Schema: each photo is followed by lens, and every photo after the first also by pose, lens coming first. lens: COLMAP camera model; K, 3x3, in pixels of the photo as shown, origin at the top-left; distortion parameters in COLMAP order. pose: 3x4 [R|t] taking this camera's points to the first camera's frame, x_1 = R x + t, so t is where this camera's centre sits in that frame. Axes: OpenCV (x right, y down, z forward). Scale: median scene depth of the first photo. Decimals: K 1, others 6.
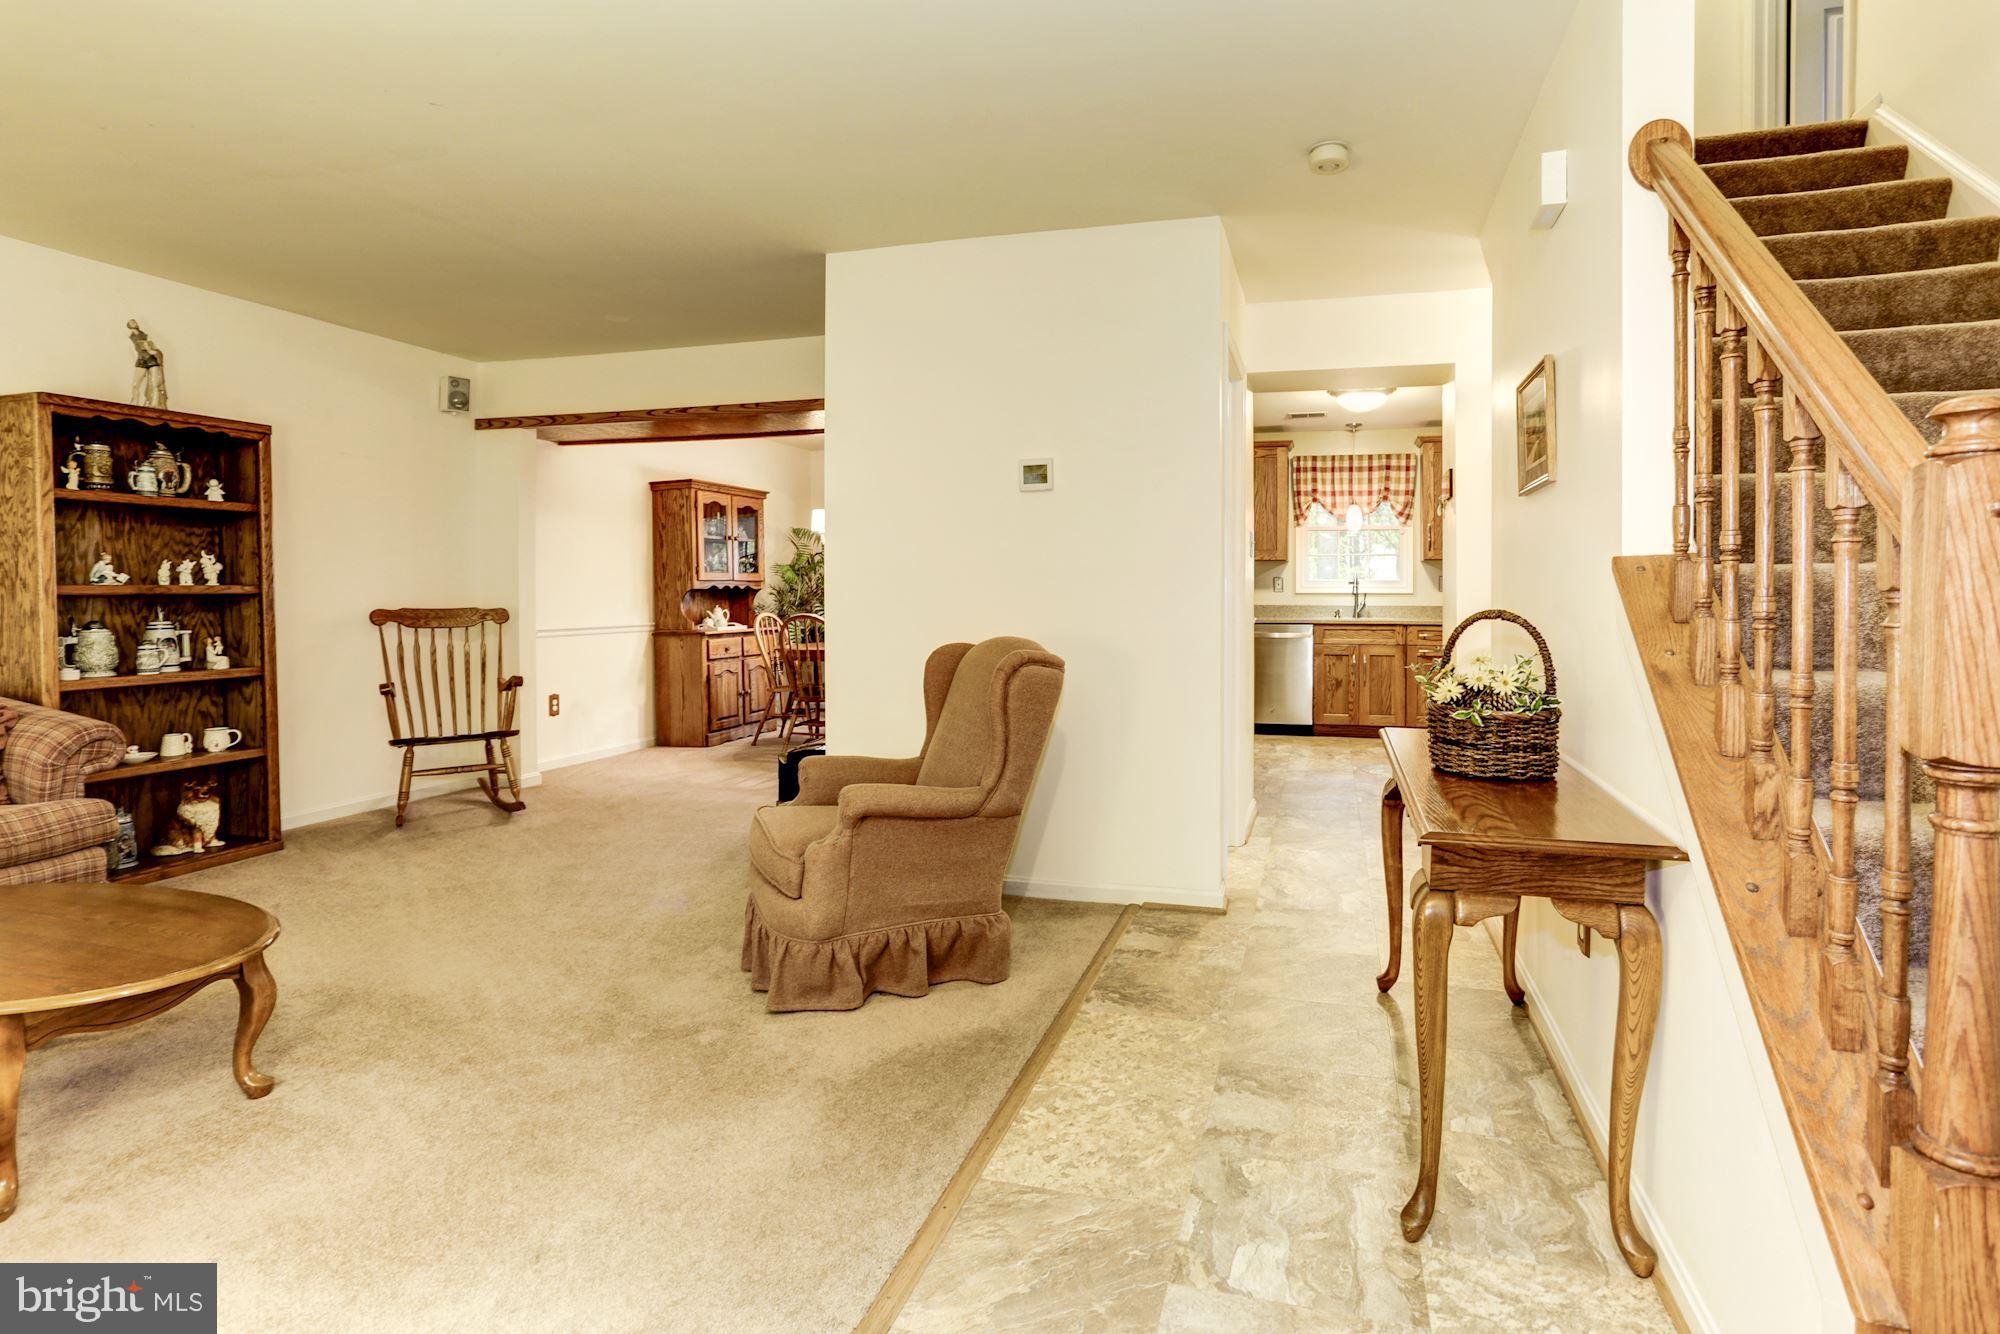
lens RADIAL K [[1075.1, 0, 1001.8], [0, 1075.1, 620.7], [0, 0, 1]] dist [0.000844, 0.000149]
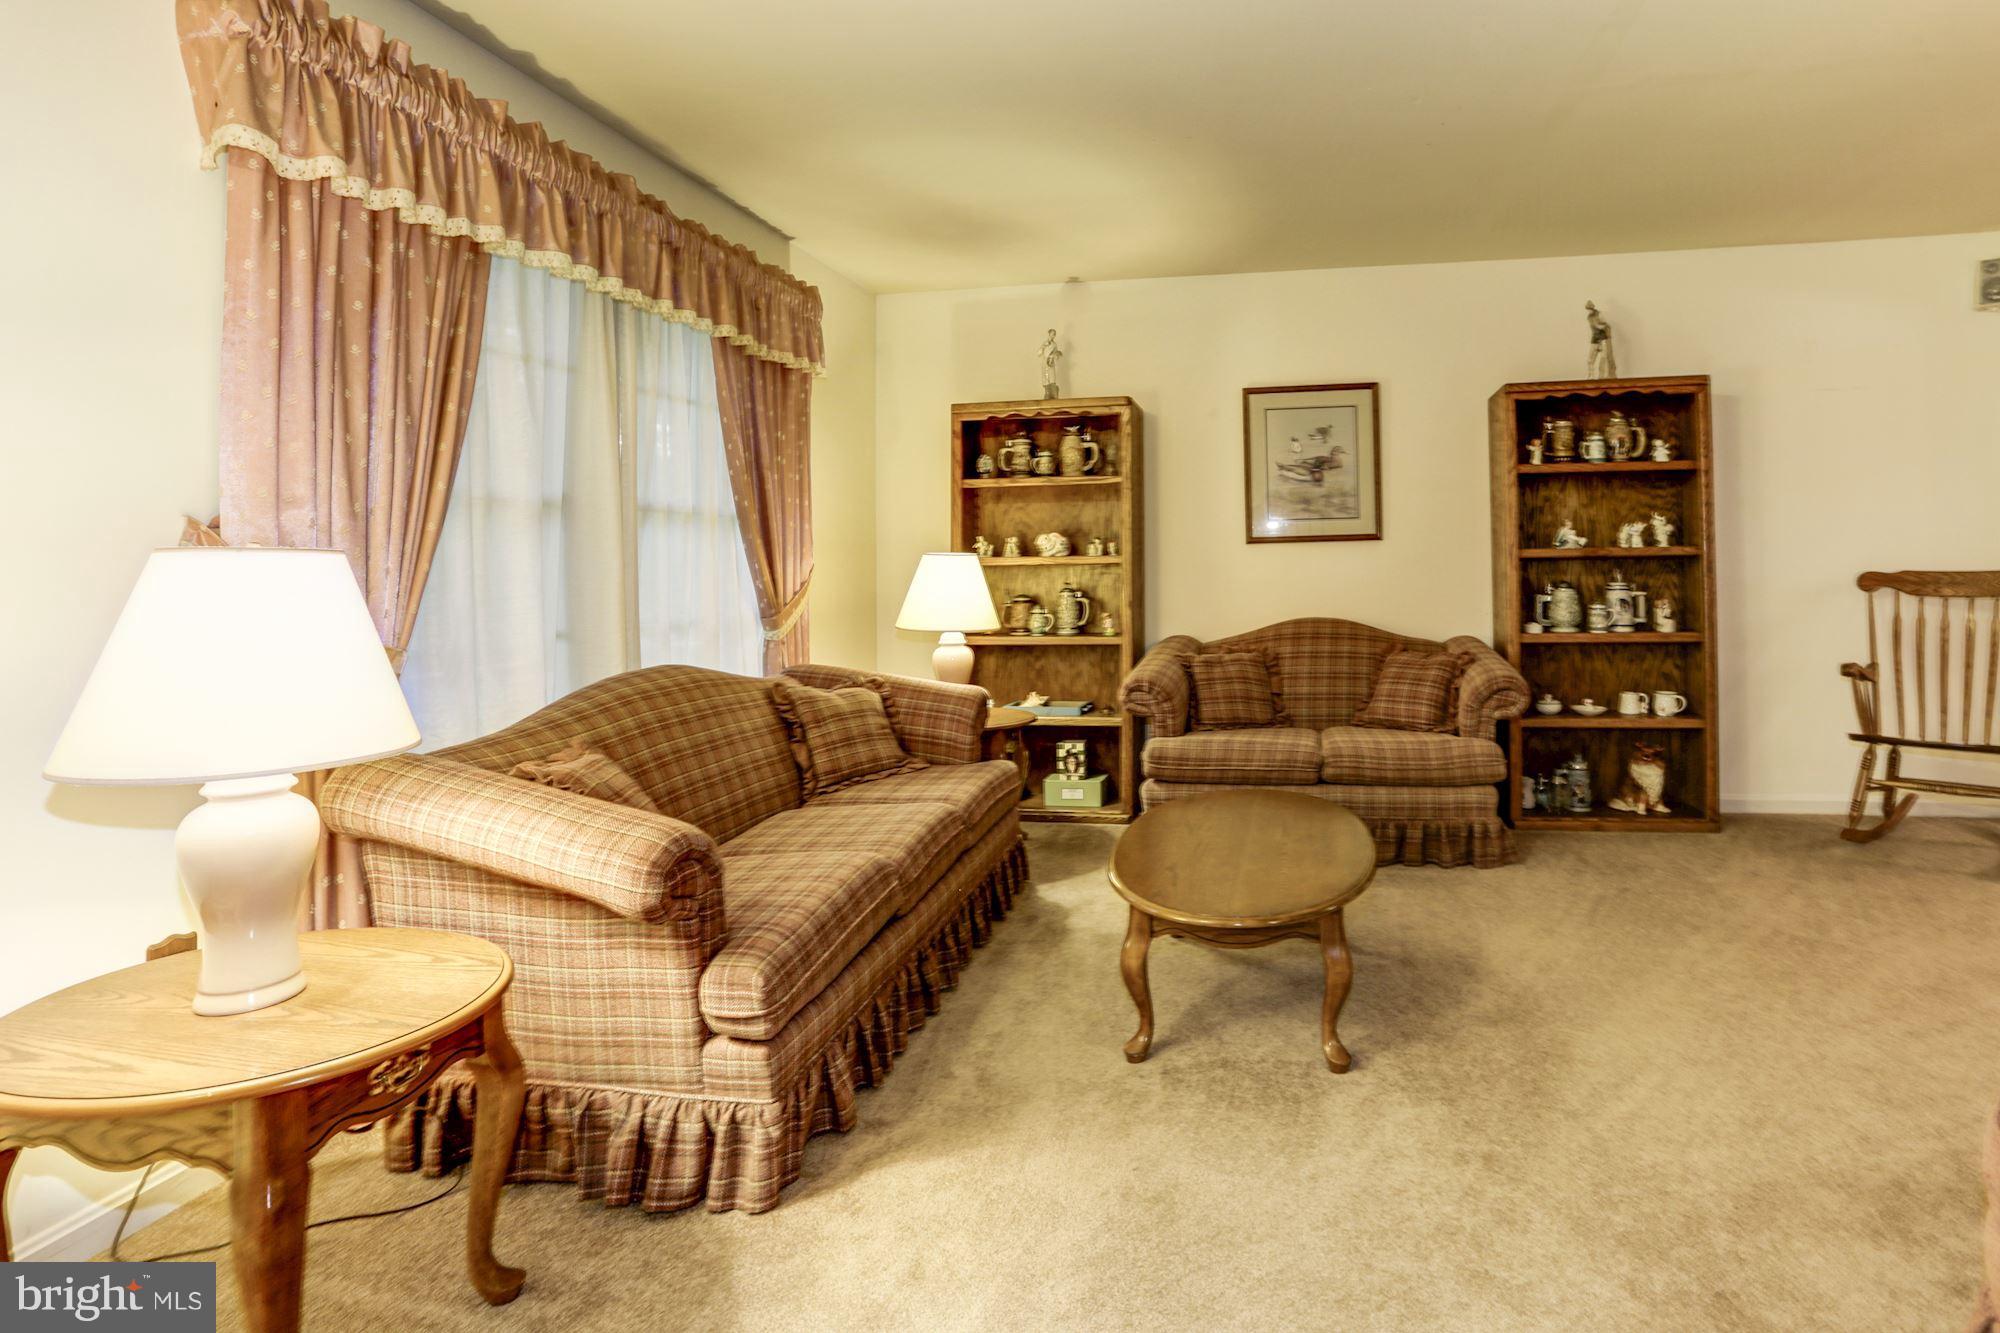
lens RADIAL K [[1007.3, 0, 998.7], [0, 1007.3, 557.7], [0, 0, 1]] dist [-0.002261, 0.000415]
pose [[0.163779, -0.005954, -0.986479, 0.081027], [-0.012523, 0.999889, -0.008114, -0.007993], [0.986418, 0.013682, 0.163686, 0.255655]]
